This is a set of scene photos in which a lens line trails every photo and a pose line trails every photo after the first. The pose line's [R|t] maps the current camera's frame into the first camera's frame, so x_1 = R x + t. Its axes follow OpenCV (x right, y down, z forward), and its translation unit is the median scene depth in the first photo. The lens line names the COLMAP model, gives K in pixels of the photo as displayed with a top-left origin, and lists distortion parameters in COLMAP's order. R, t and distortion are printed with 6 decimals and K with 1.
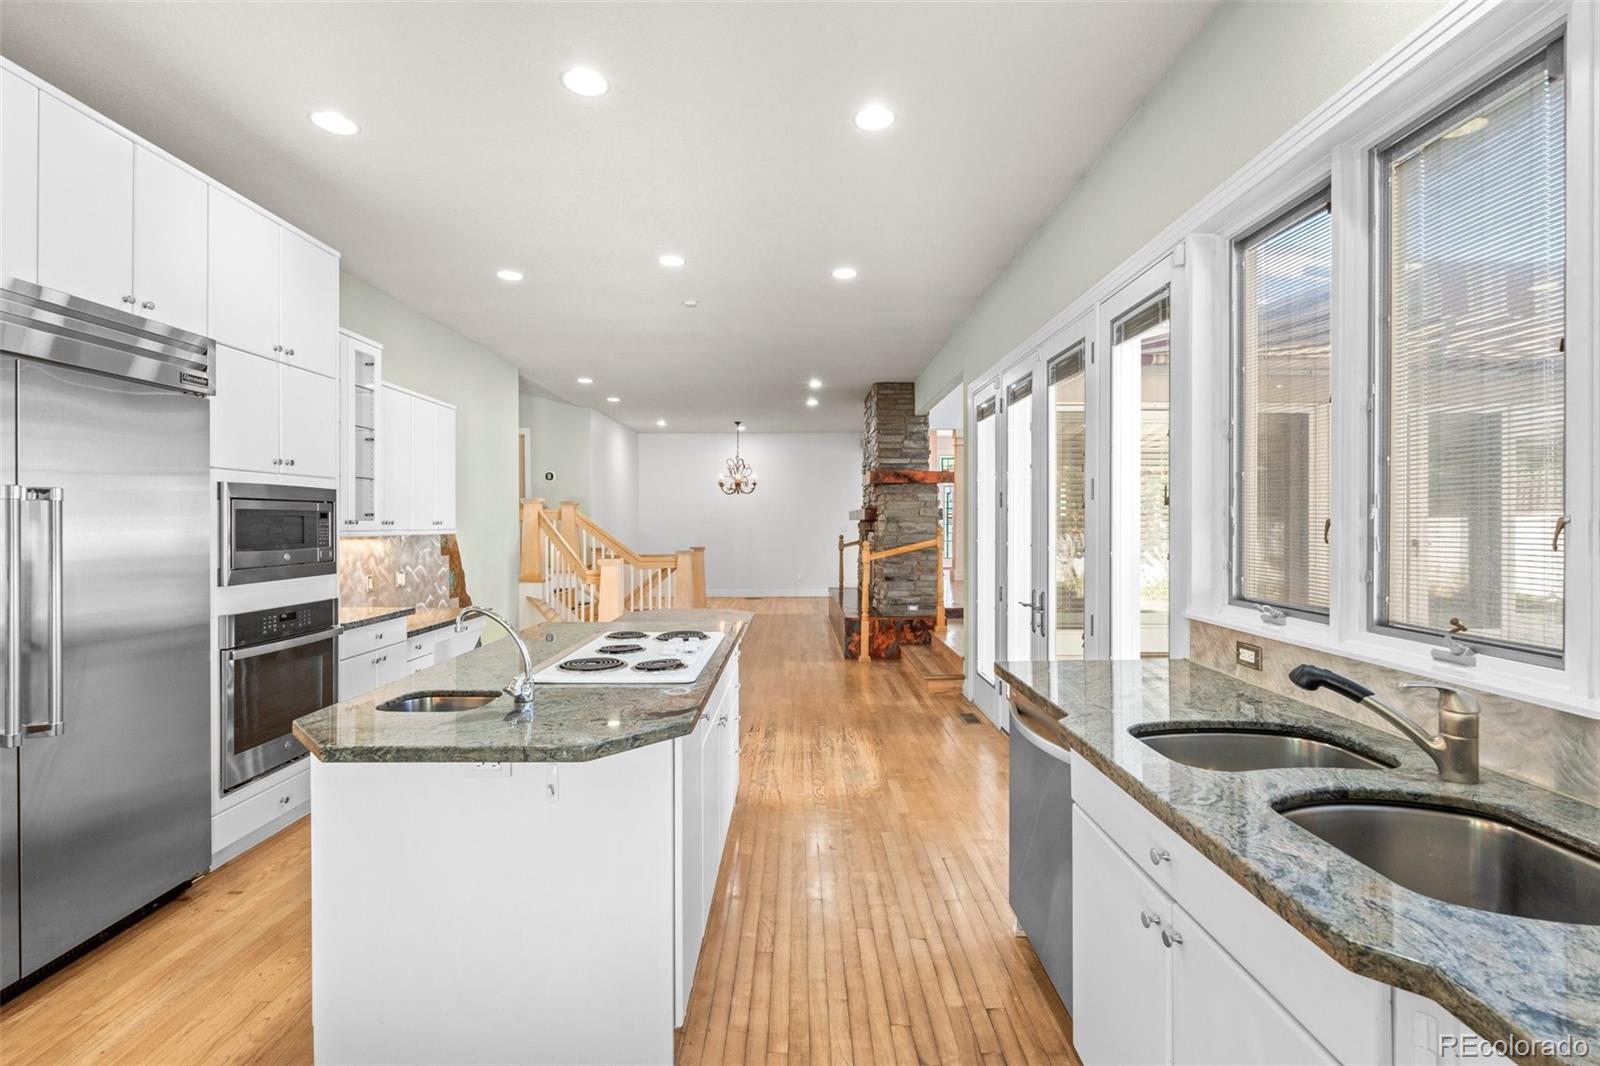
lens RADIAL K [[707.2, 0, 806.3], [0, 707.2, 557.4], [0, 0, 1]] dist [-0.001726, -0.000096]
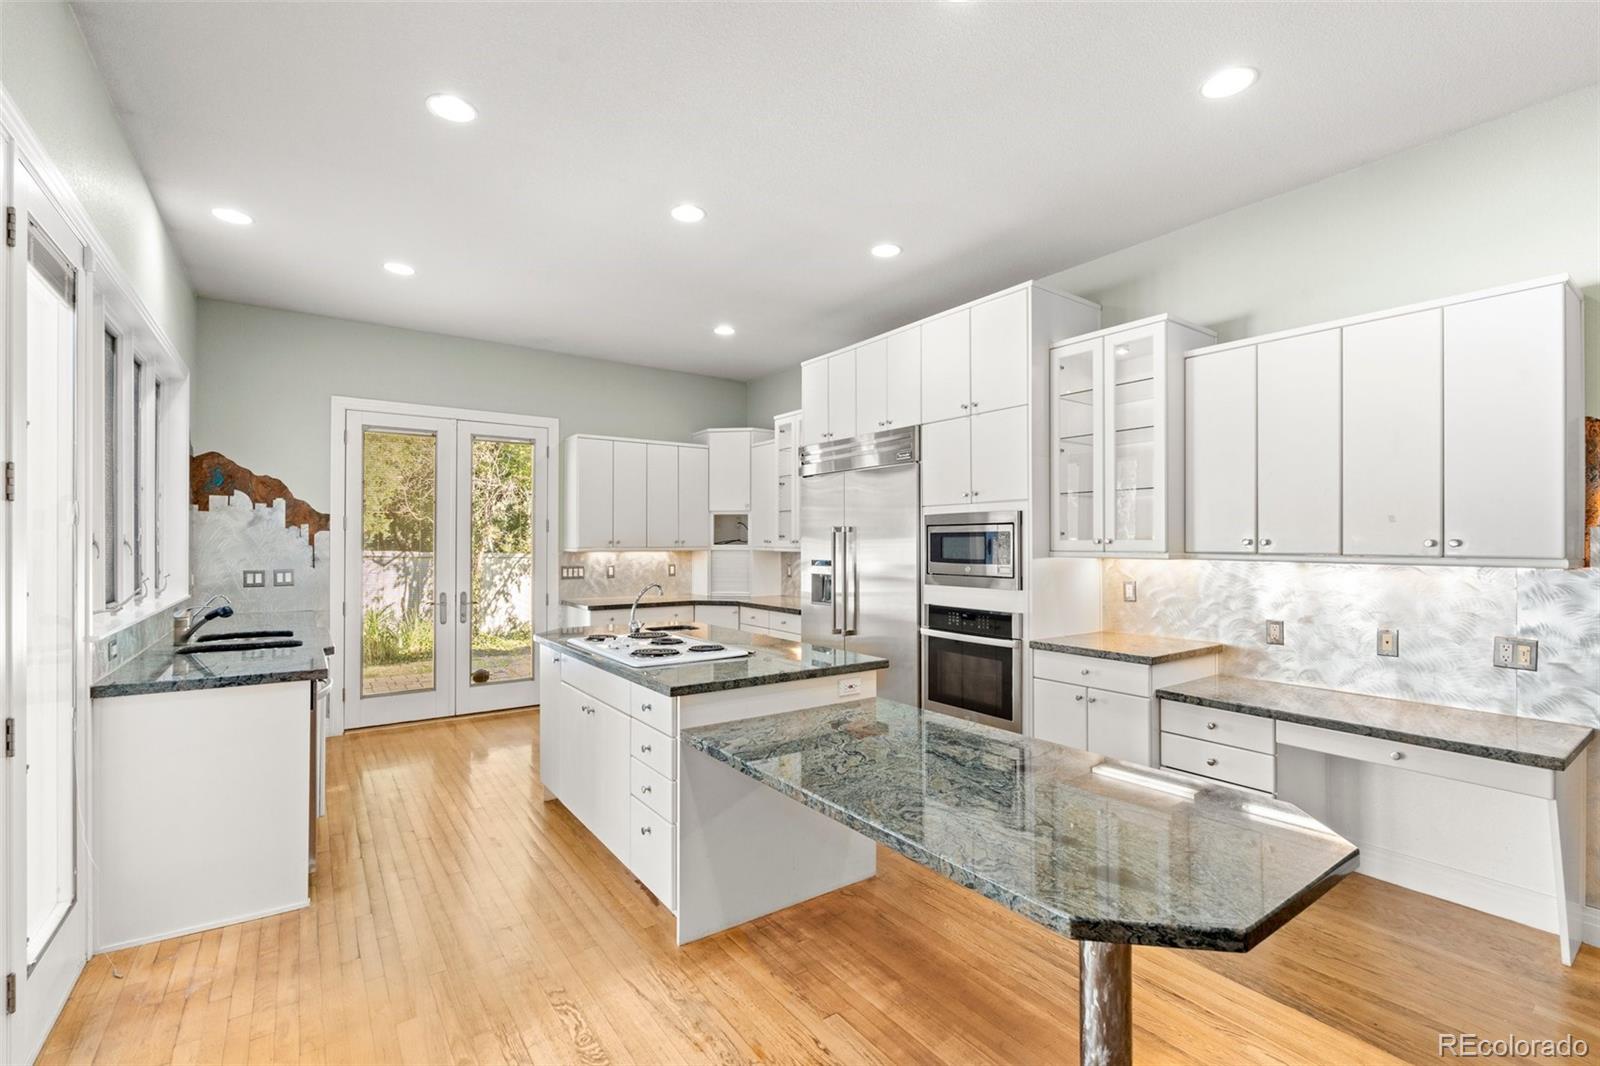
lens RADIAL K [[702.9, 0, 800.9], [0, 702.9, 536.8], [0, 0, 1]] dist [-0.009179, 0.000155]
pose [[-0.822766, -0.003828, -0.568367, 0.180309], [-0.028400, 0.999005, 0.034385, -0.075699], [0.567670, 0.044433, -0.822057, 1.492876]]
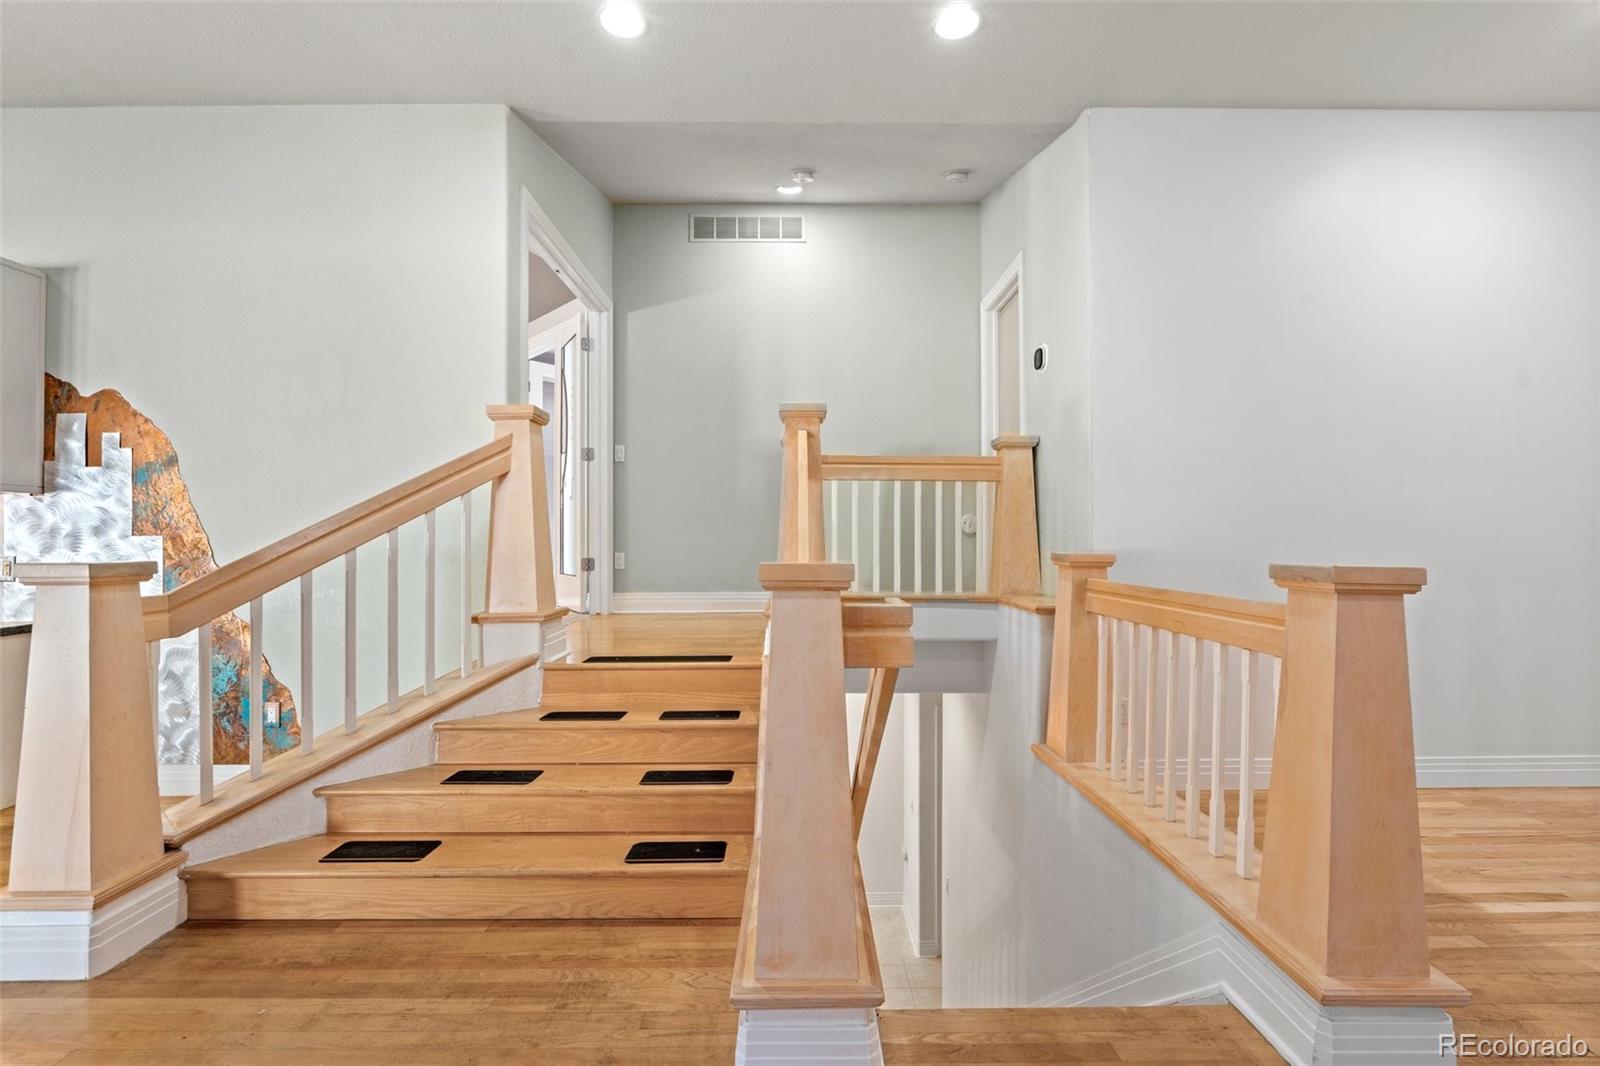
lens RADIAL K [[700.3, 0, 800.0], [0, 700.3, 533.0], [0, 0, 1]] dist [-0.004048, -0.000283]
pose [[-0.007102, -0.001115, -0.999974, 0.007999], [-0.048293, 0.998833, -0.000771, -0.042480], [0.998808, 0.048286, -0.007147, 2.254490]]
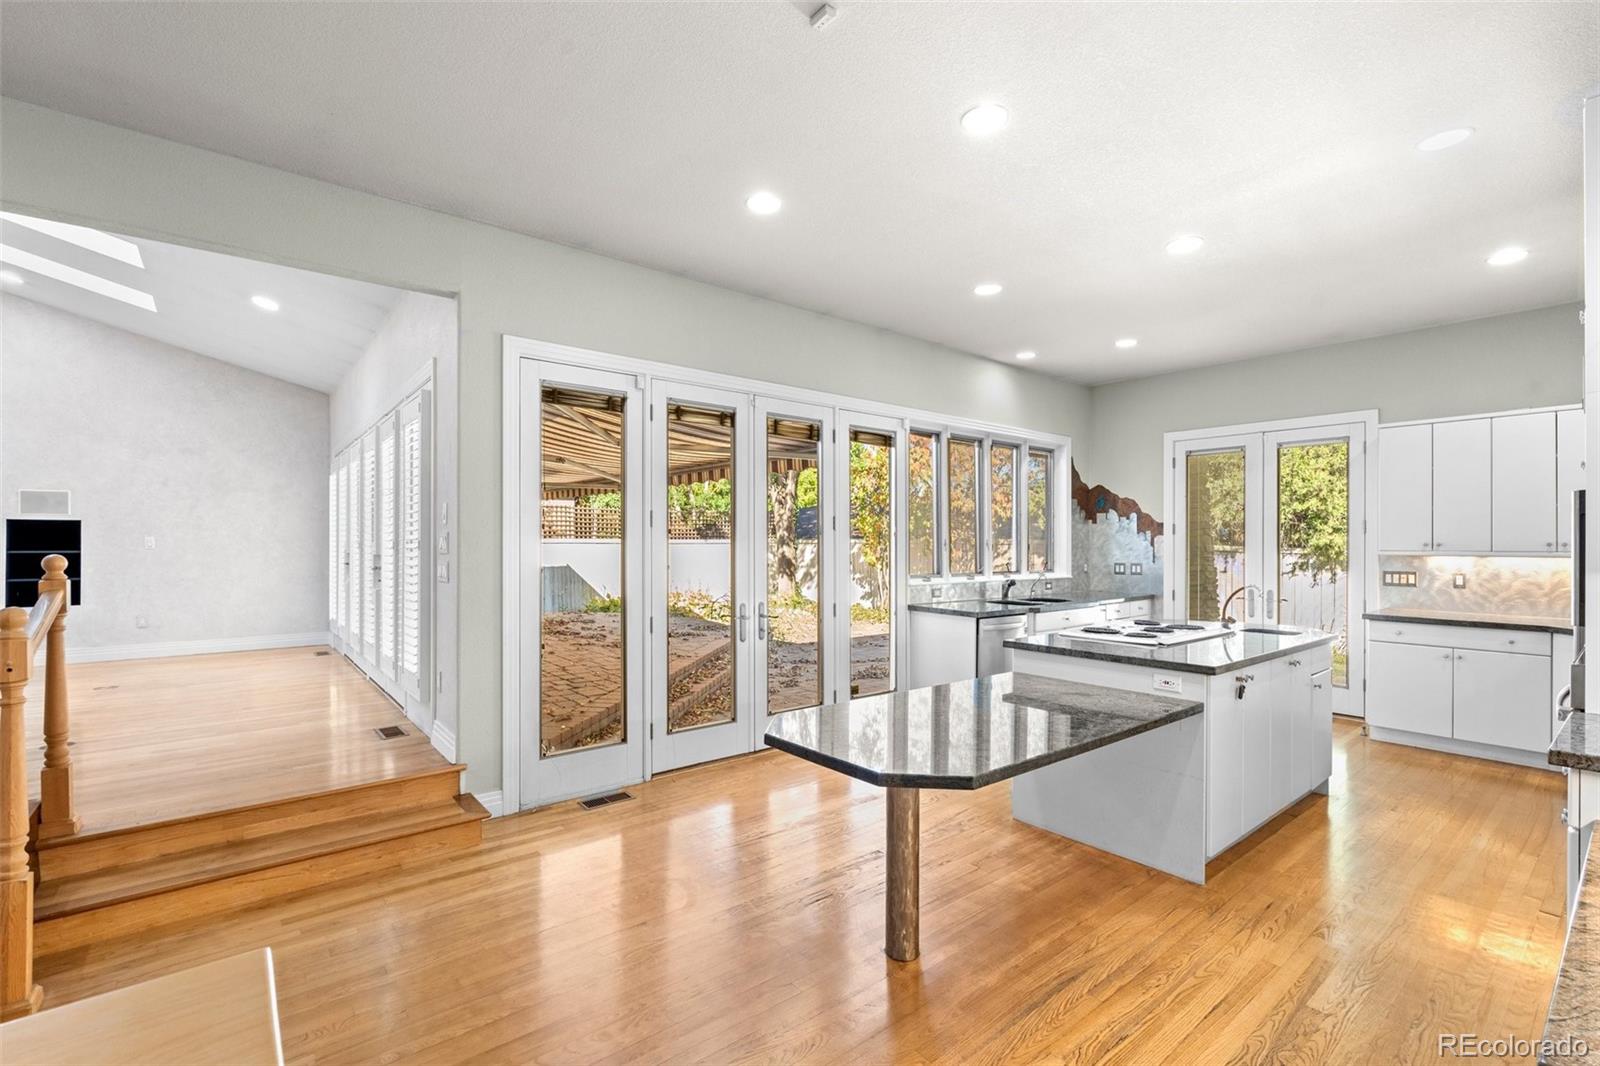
lens RADIAL K [[712.2, 0, 800.0], [0, 712.2, 533.0], [0, 0, 1]] dist [-0.000237, 0.000000]
pose [[-0.623639, 0.010588, 0.781641, -0.670353], [0.037082, 0.999183, 0.016052, -0.084693], [-0.780832, 0.038996, -0.623522, 1.723191]]
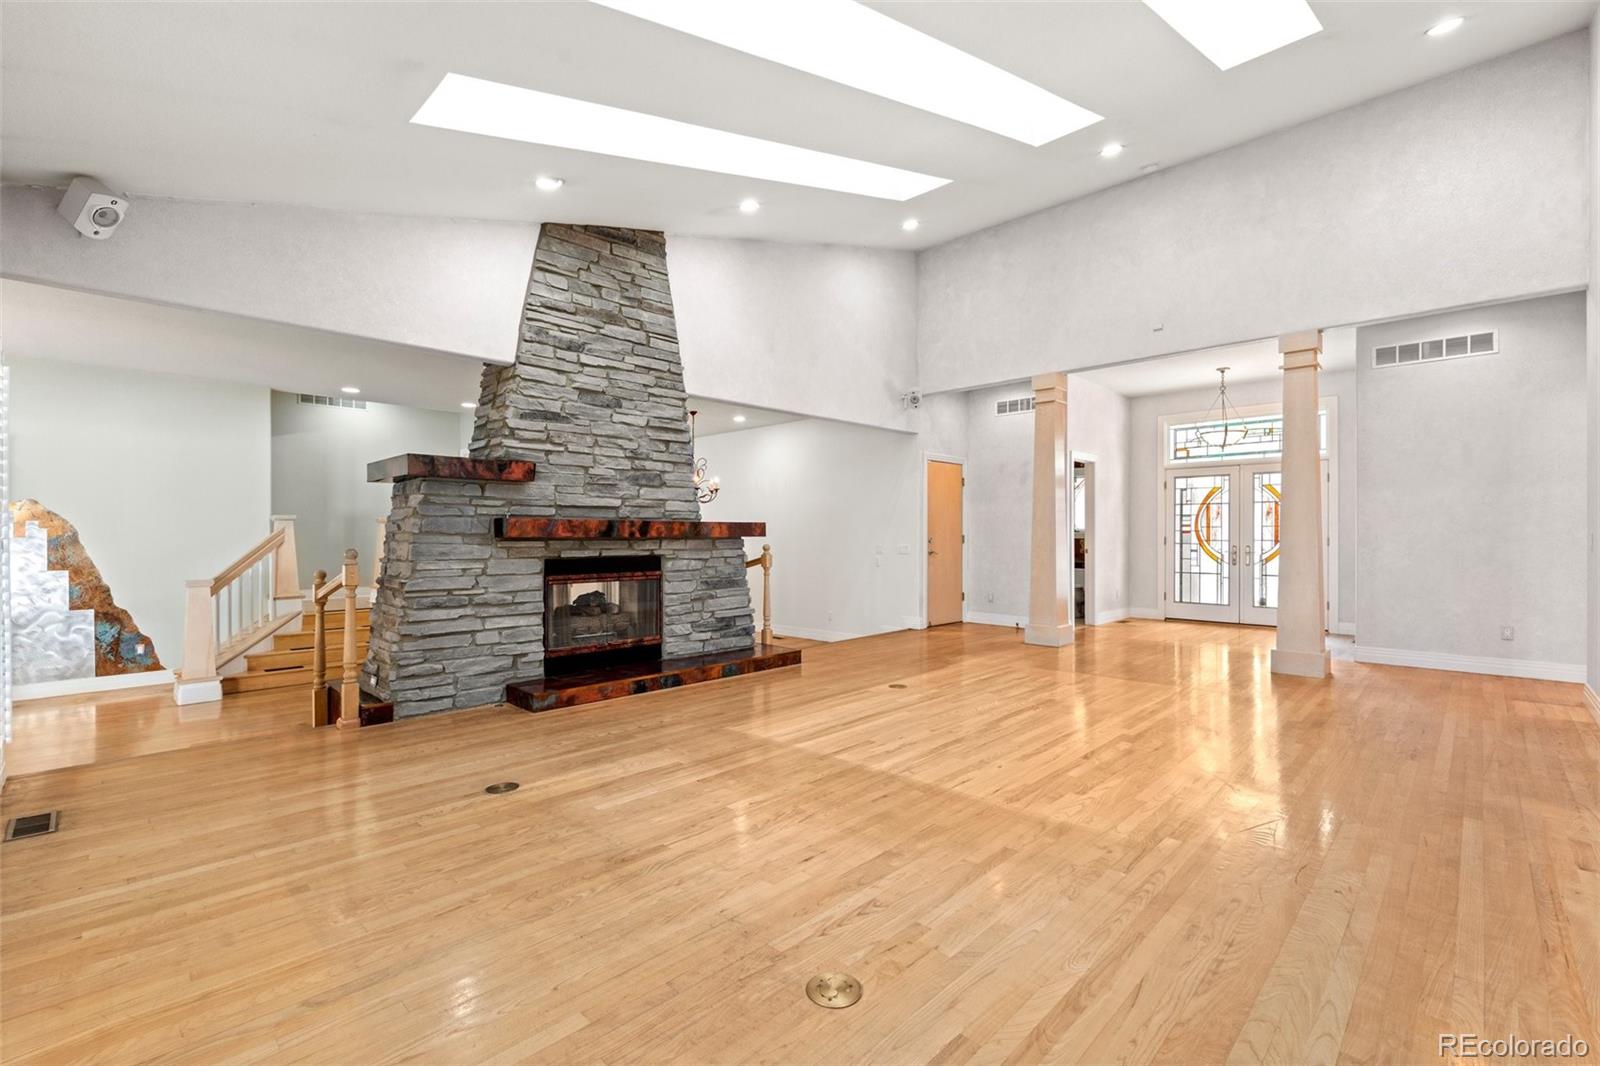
lens RADIAL K [[694.0, 0, 800.0], [0, 694.0, 533.0], [0, 0, 1]] dist [-0.000706, 0.000002]
pose [[0.703315, -0.001916, -0.710875, 1.640392], [-0.036662, 0.998568, -0.038963, -0.094471], [0.709932, 0.053465, 0.702238, 1.590607]]
